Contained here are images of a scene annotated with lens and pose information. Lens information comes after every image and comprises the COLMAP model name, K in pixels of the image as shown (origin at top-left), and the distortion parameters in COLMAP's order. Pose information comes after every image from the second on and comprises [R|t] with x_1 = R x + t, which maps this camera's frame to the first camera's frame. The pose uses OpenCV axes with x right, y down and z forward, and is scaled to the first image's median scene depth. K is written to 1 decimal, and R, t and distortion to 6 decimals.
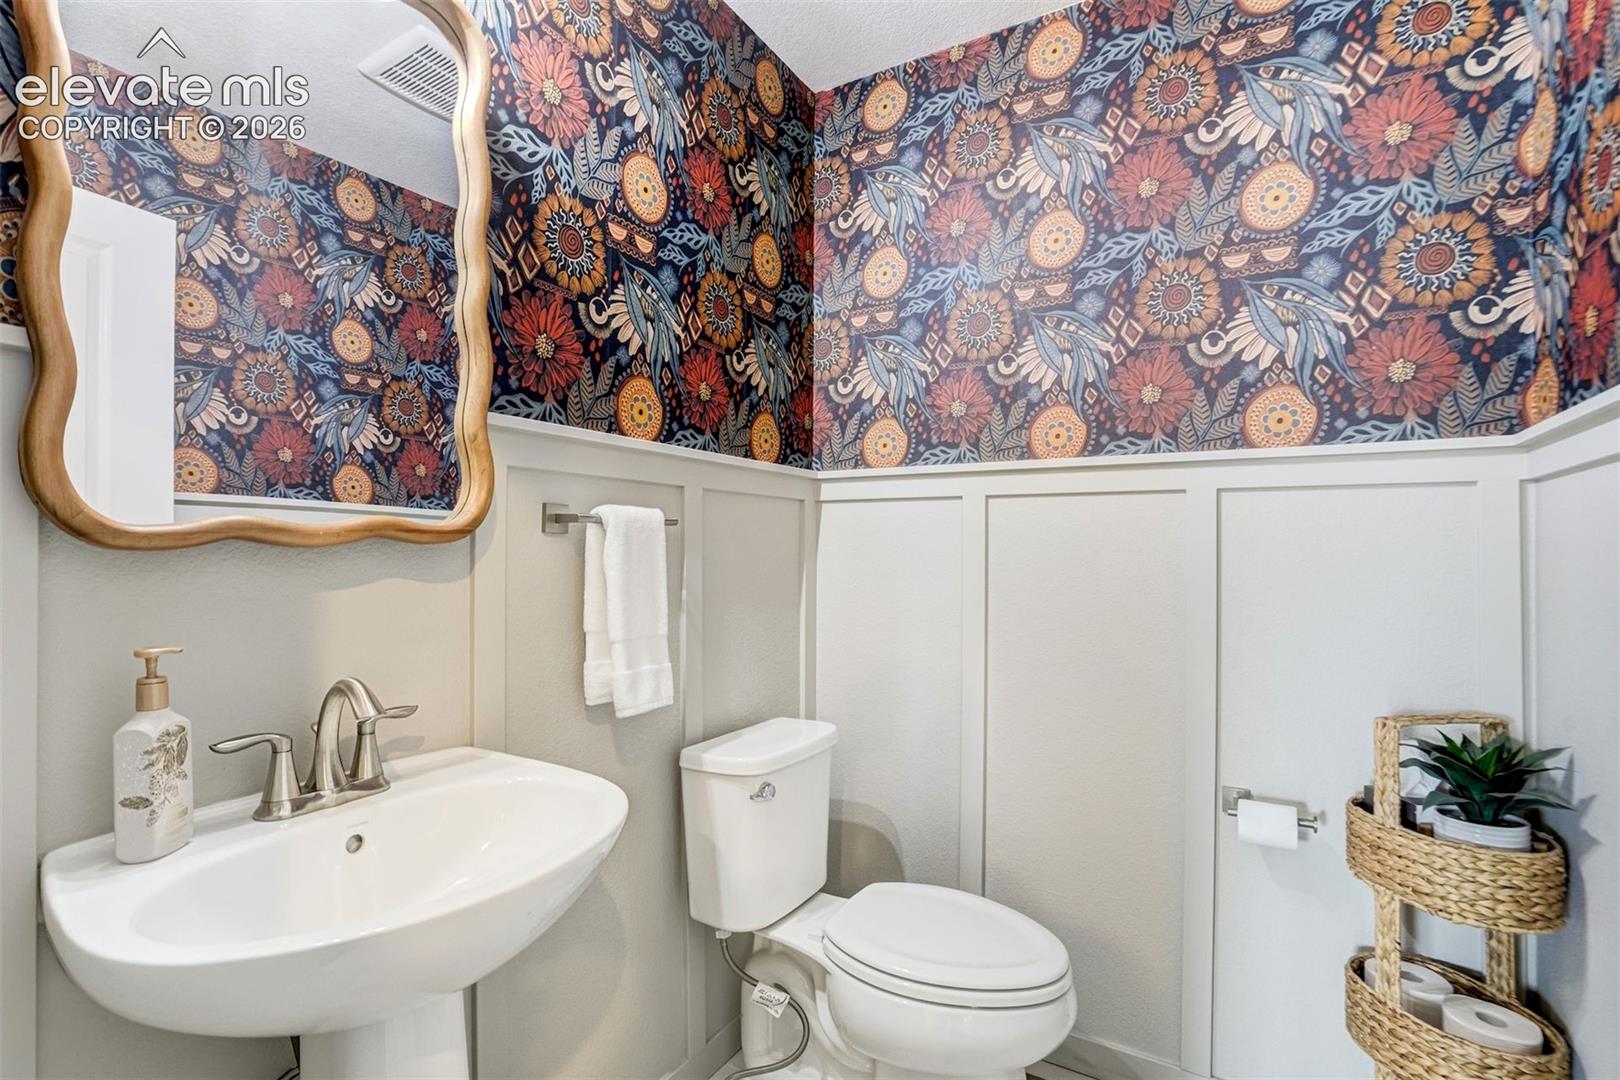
lens RADIAL K [[754.8, 0, 808.8], [0, 754.8, 536.0], [0, 0, 1]] dist [-0.034129, 0.009548]
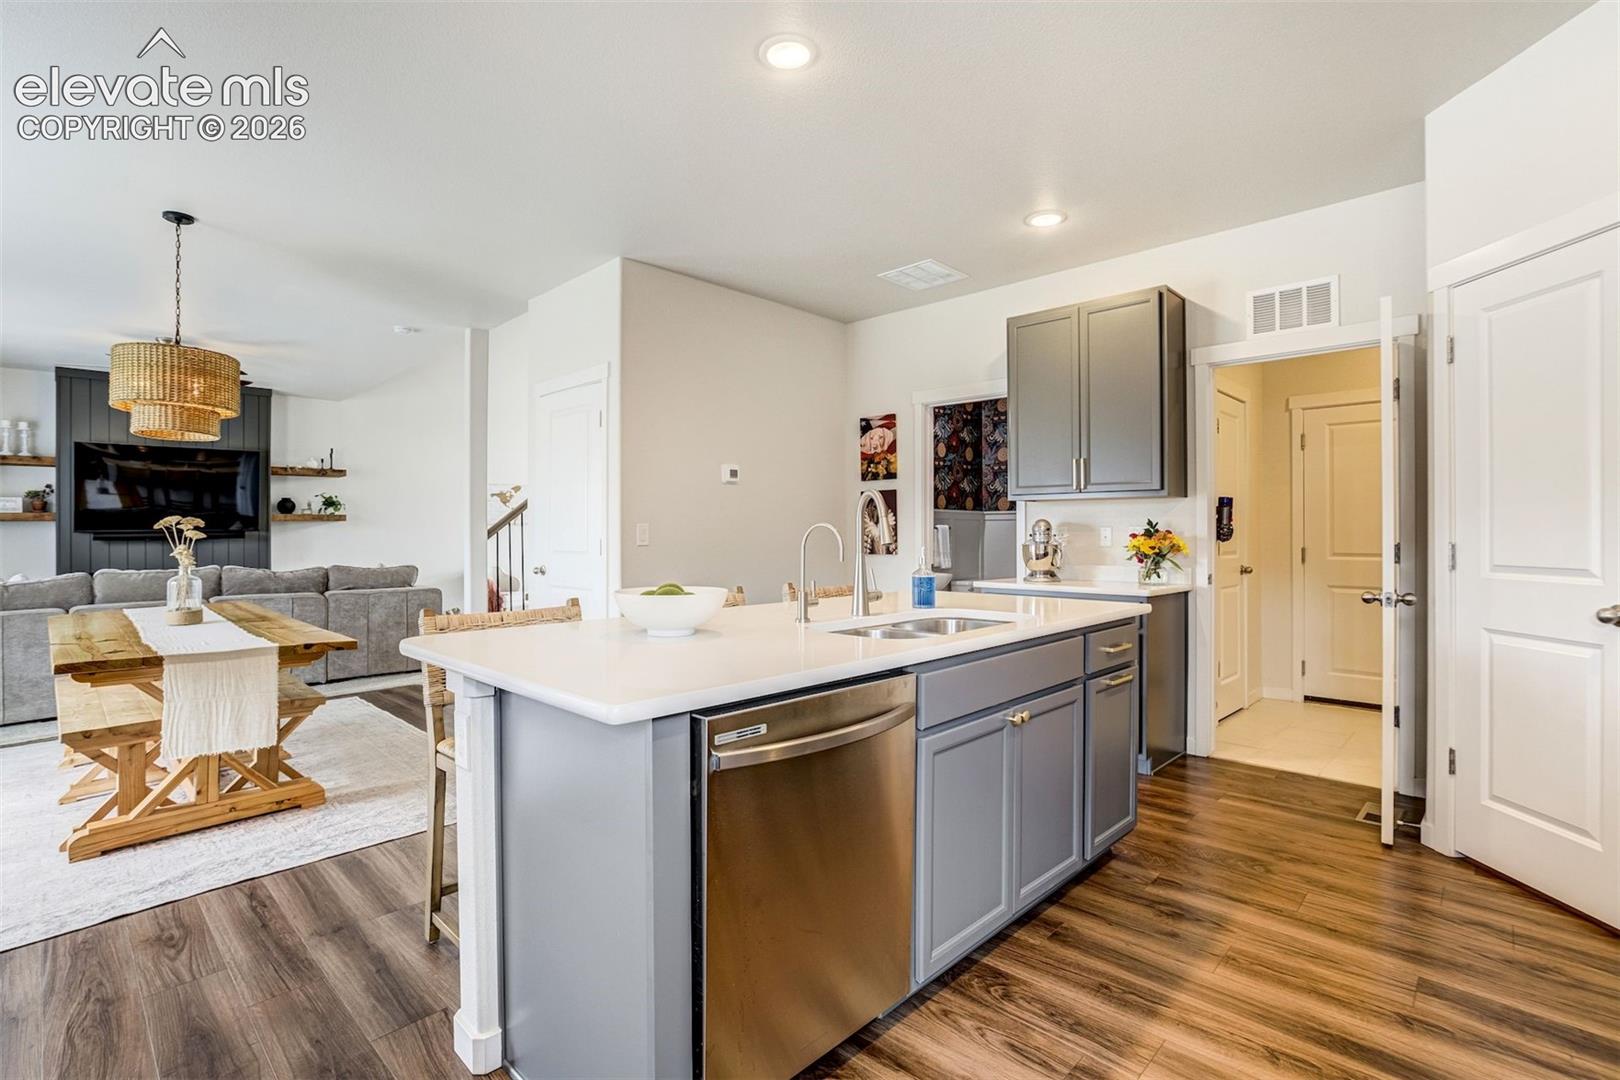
lens RADIAL K [[754.8, 0, 815.9], [0, 754.8, 528.6], [0, 0, 1]] dist [-0.034129, 0.009548]
pose [[0.977593, -0.008883, -0.210315, -0.015620], [0.009205, 0.999957, 0.000554, -0.017849], [0.210301, -0.002478, 0.977633, -2.518858]]
